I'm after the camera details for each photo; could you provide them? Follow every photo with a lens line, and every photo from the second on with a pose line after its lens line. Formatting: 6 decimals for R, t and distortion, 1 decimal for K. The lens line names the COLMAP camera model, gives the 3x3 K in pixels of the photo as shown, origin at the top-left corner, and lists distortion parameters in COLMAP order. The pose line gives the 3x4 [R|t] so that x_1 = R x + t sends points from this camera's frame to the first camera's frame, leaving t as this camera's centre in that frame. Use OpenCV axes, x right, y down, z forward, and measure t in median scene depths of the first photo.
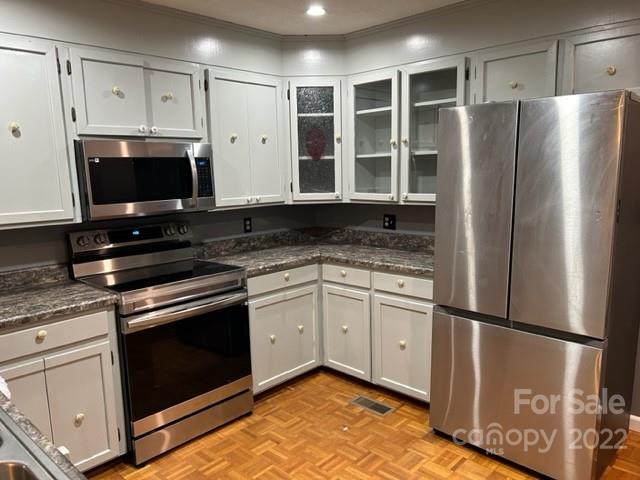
lens RADIAL K [[484.2, 0, 303.7], [0, 484.2, 244.7], [0, 0, 1]] dist [0.061587, -0.065859]
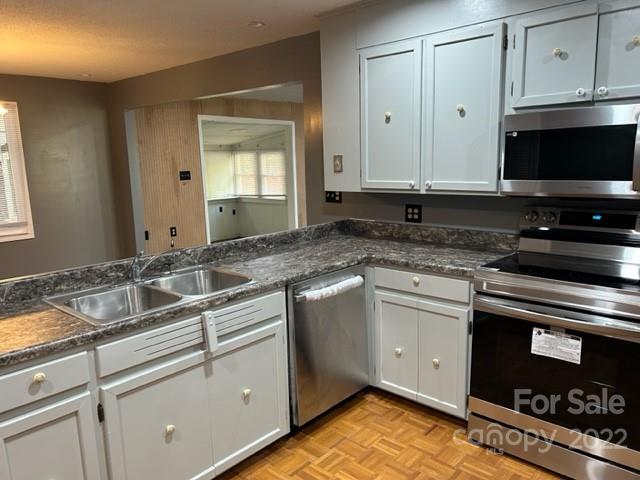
lens RADIAL K [[485.2, 0, 312.4], [0, 485.2, 242.7], [0, 0, 1]] dist [0.043217, -0.010402]
pose [[0.032507, 0.200597, -0.979134, 0.498327], [-0.126097, 0.972647, 0.195082, -0.089916], [0.991485, 0.117124, 0.056913, 0.503542]]
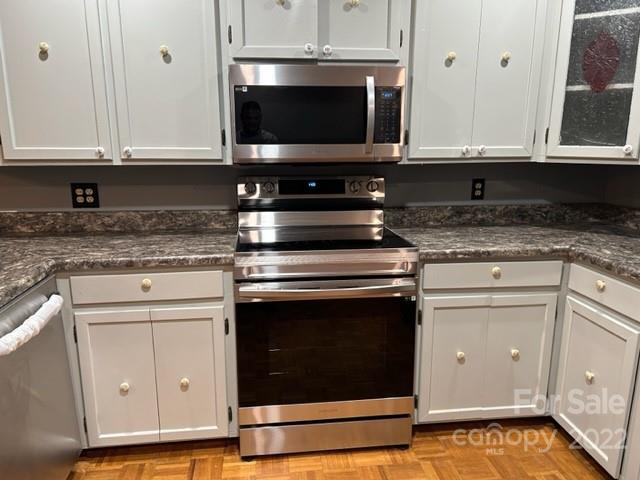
lens RADIAL K [[484.2, 0, 315.5], [0, 484.2, 243.3], [0, 0, 1]] dist [0.061587, -0.065859]
pose [[0.781910, 0.161678, -0.602060, 0.183799], [-0.115688, 0.986640, 0.114707, -0.021467], [0.612562, -0.020039, 0.790168, 0.369317]]
